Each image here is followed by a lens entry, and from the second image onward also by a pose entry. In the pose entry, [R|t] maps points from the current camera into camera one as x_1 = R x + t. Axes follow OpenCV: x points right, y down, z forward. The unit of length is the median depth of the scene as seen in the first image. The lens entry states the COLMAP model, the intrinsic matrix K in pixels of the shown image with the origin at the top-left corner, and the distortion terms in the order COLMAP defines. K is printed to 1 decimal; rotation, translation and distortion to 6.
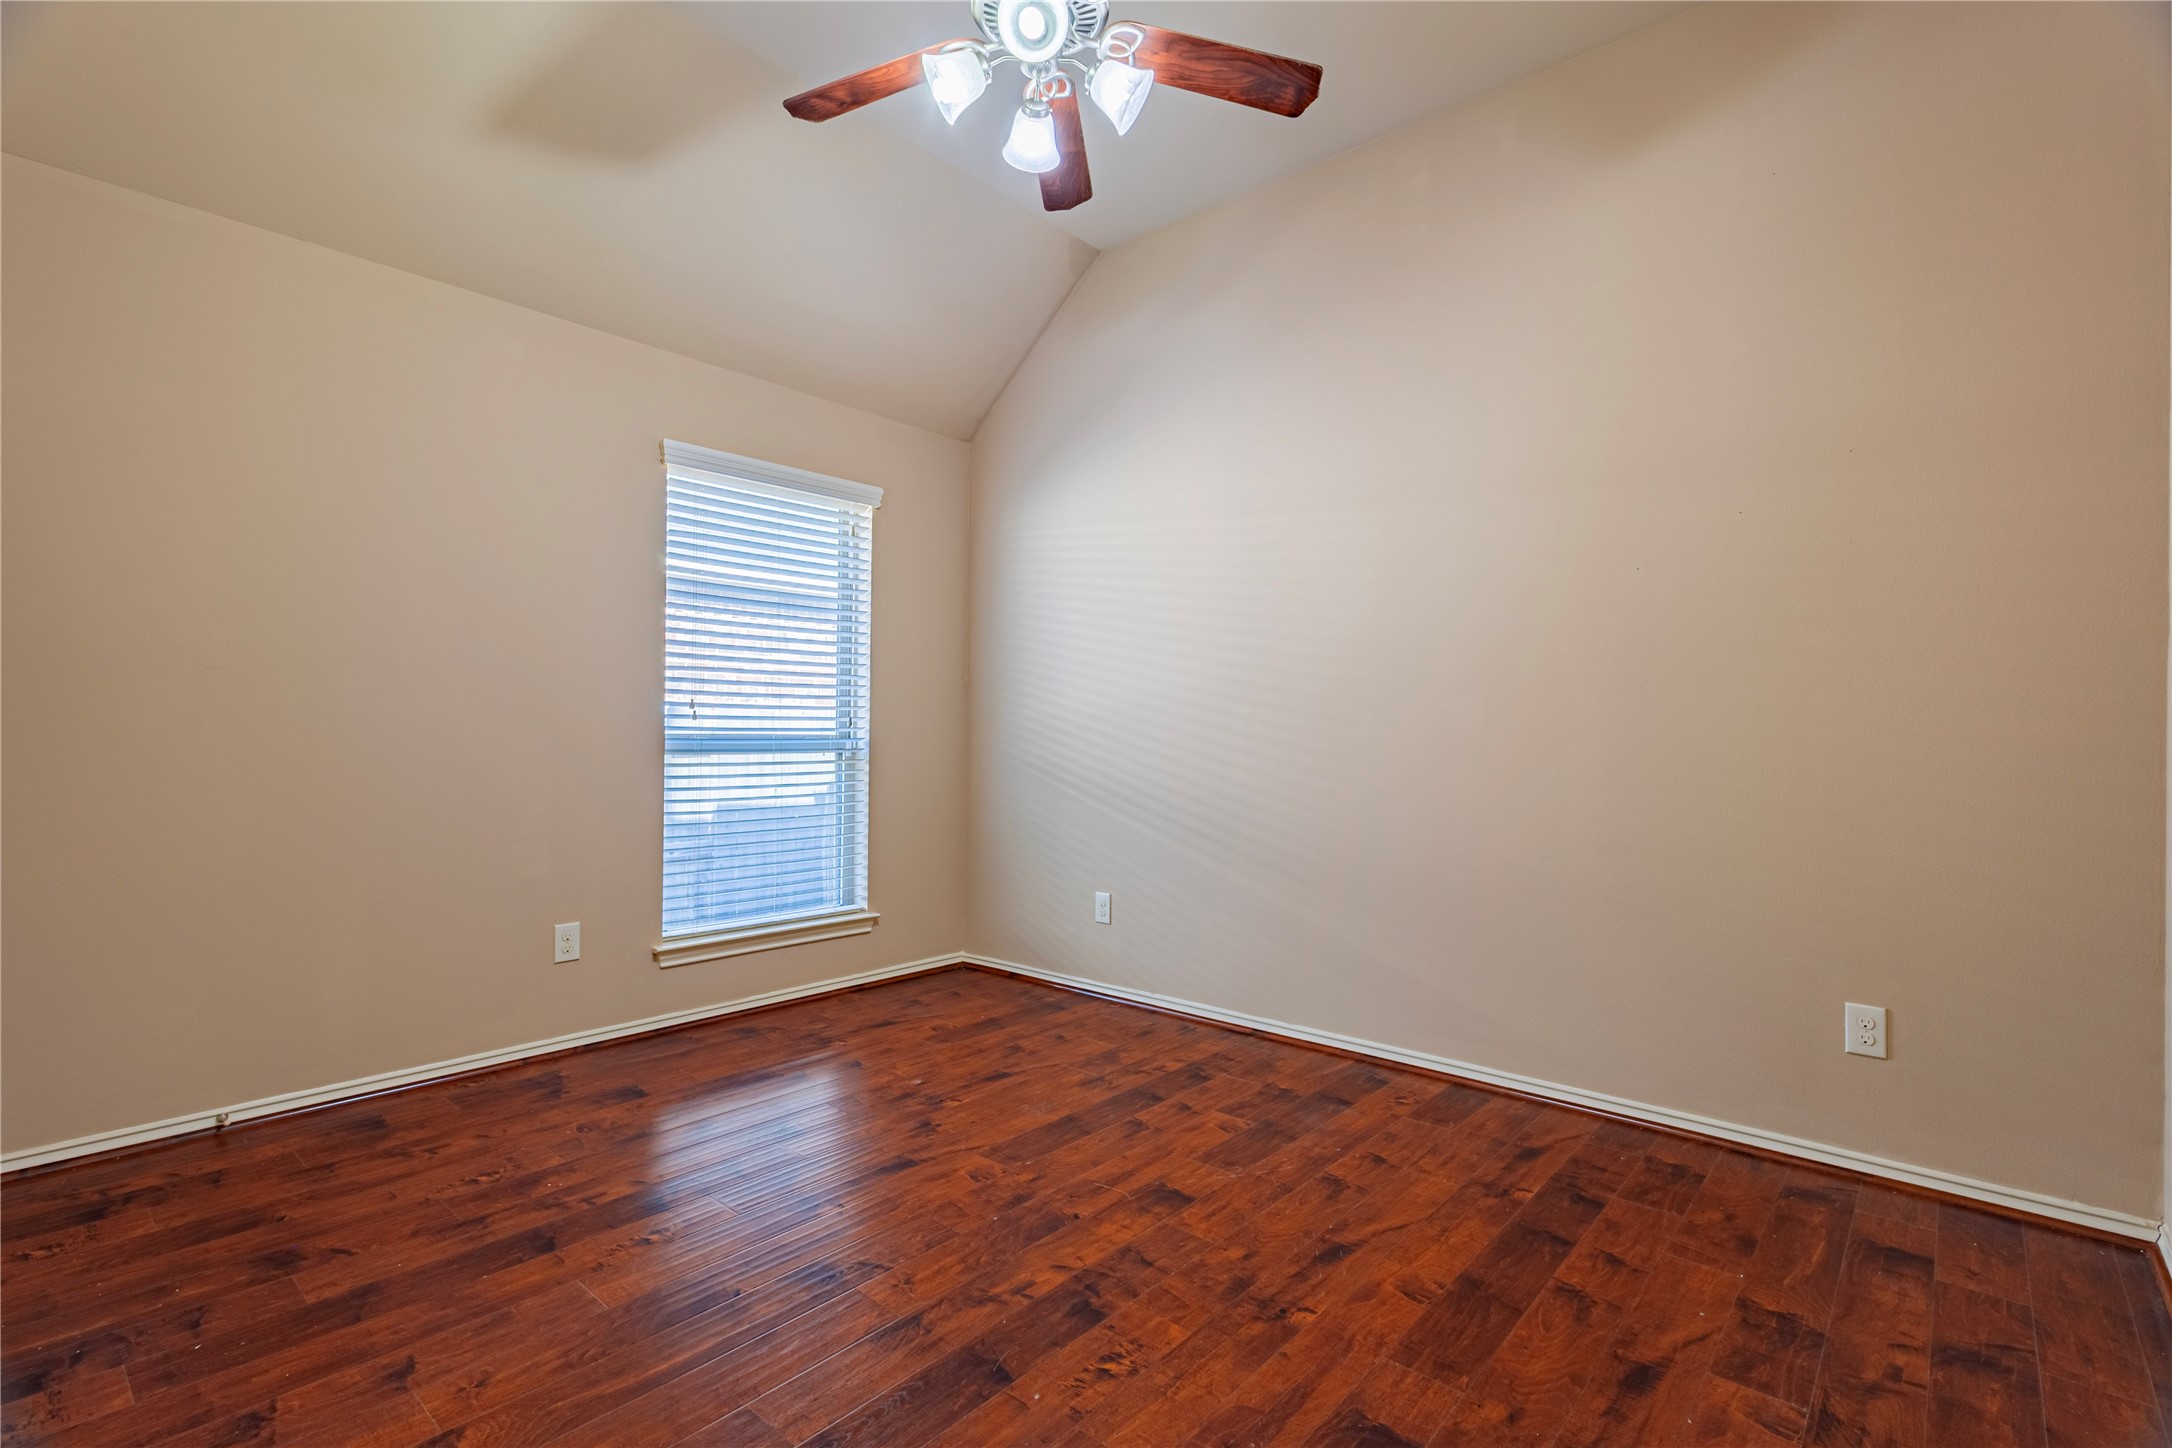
lens RADIAL K [[996.2, 0, 1083.9], [0, 996.2, 729.3], [0, 0, 1]] dist [0.009685, -0.003466]
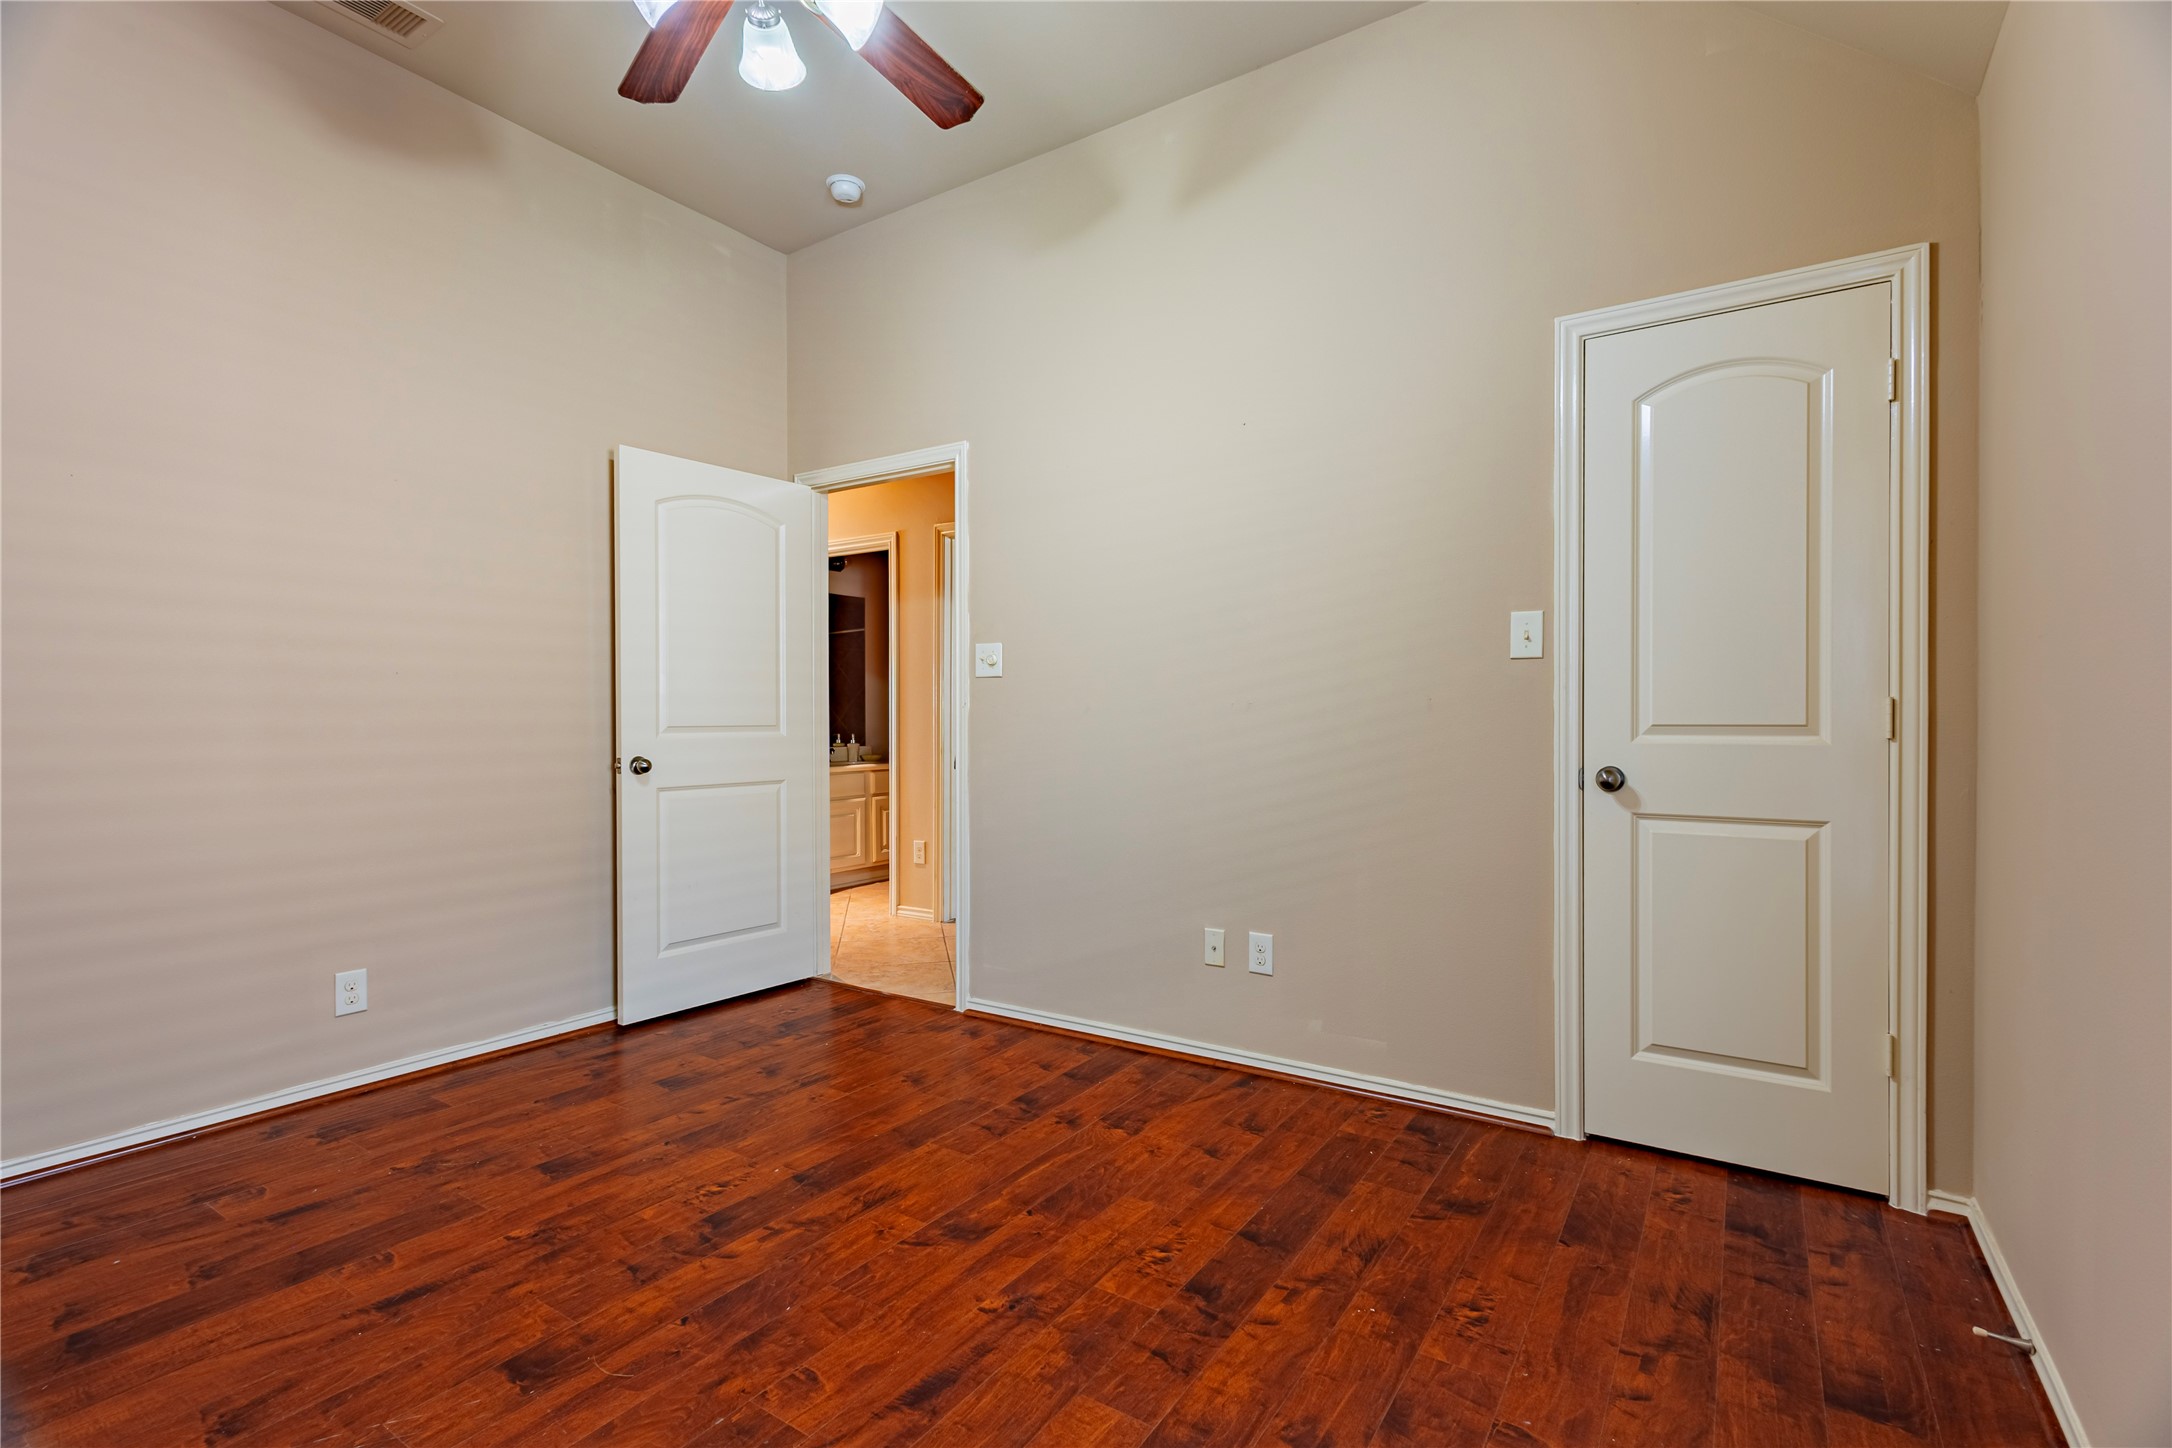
lens RADIAL K [[996.2, 0, 1087.1], [0, 996.2, 720.8], [0, 0, 1]] dist [0.009685, -0.003466]
pose [[-0.990841, -0.008986, -0.134734, -0.237911], [-0.008963, 0.999960, -0.000771, -0.001020], [0.134736, 0.000444, -0.990881, 2.021256]]
